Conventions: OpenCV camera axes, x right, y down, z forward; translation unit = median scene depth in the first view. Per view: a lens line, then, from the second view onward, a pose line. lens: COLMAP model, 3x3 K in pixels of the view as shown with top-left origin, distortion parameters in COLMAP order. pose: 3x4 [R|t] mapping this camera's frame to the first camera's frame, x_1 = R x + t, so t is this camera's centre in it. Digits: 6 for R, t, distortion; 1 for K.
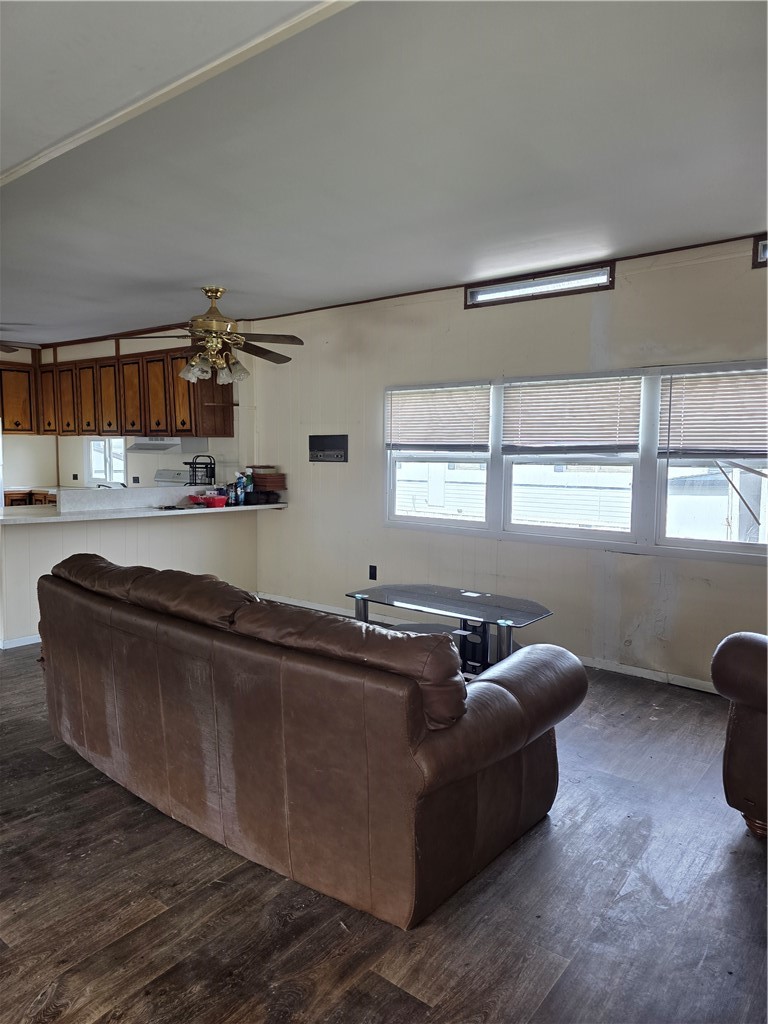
lens RADIAL K [[688.3, 0, 380.2], [0, 688.3, 507.6], [0, 0, 1]] dist [0.057538, -0.041370]
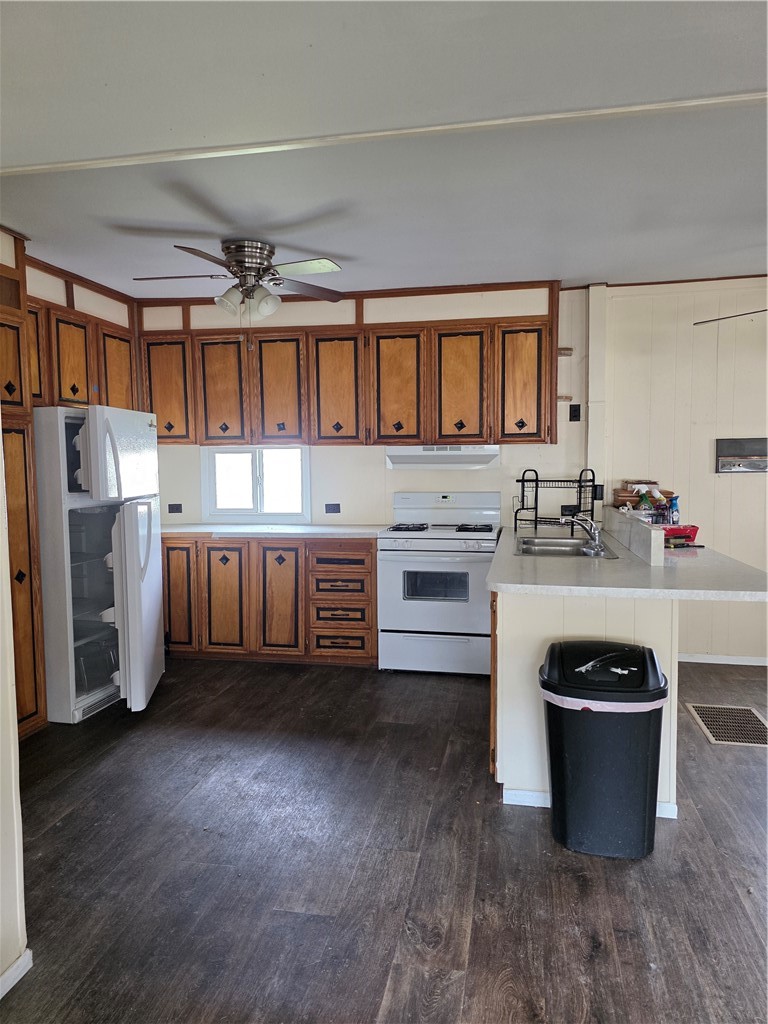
lens RADIAL K [[682.8, 0, 384.0], [0, 682.8, 512.0], [0, 0, 1]] dist [0.053891, -0.040604]
pose [[0.889078, -0.048462, 0.455184, -1.444014], [0.053024, 0.998589, 0.002749, -0.084271], [-0.454675, 0.021692, 0.890393, 0.880692]]
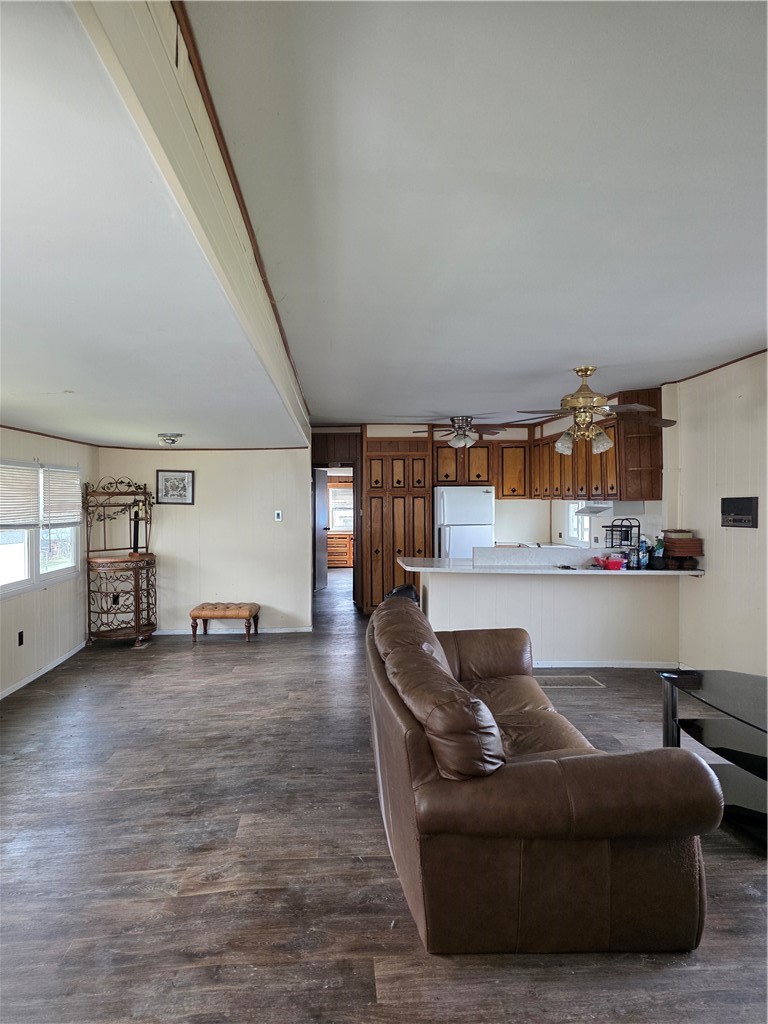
lens RADIAL K [[688.3, 0, 380.2], [0, 688.3, 507.6], [0, 0, 1]] dist [0.057538, -0.041370]
pose [[0.663450, -0.003518, -0.748212, 0.539432], [-0.054880, 0.997067, -0.053352, -0.032841], [0.746205, 0.076458, 0.661311, 0.087020]]
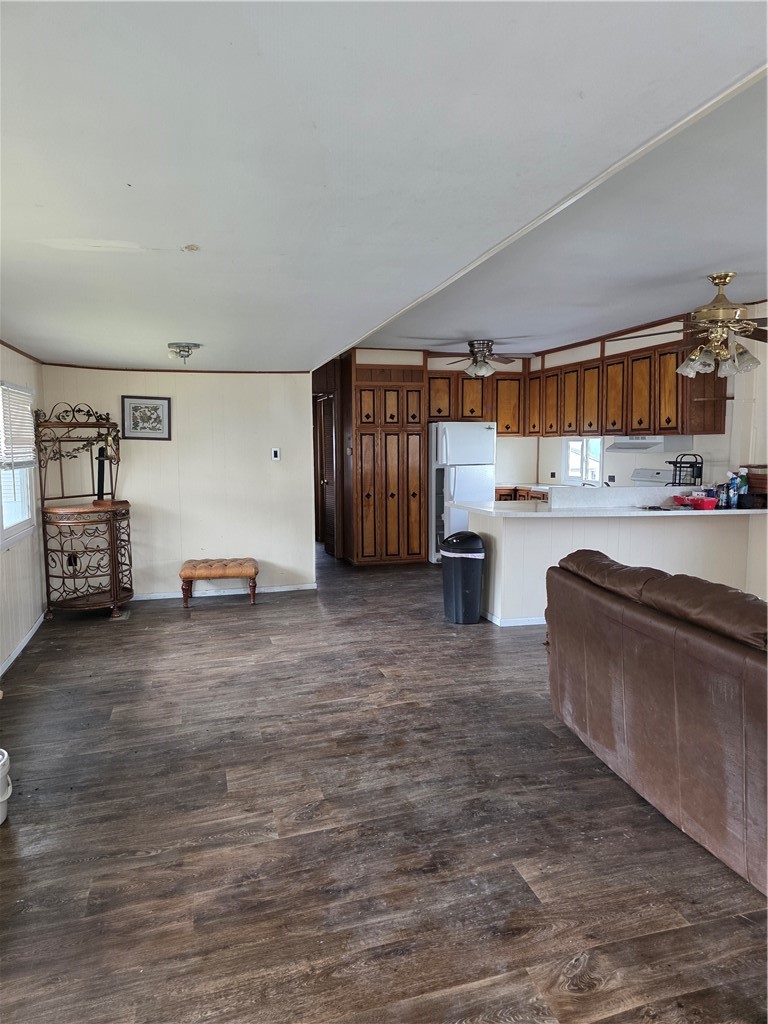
lens RADIAL K [[682.8, 0, 384.0], [0, 682.8, 512.0], [0, 0, 1]] dist [0.053891, -0.040604]
pose [[0.808929, 0.045894, -0.586112, -0.072535], [-0.040227, 0.998933, 0.022698, -0.001830], [0.586528, 0.005217, 0.809912, -0.019618]]
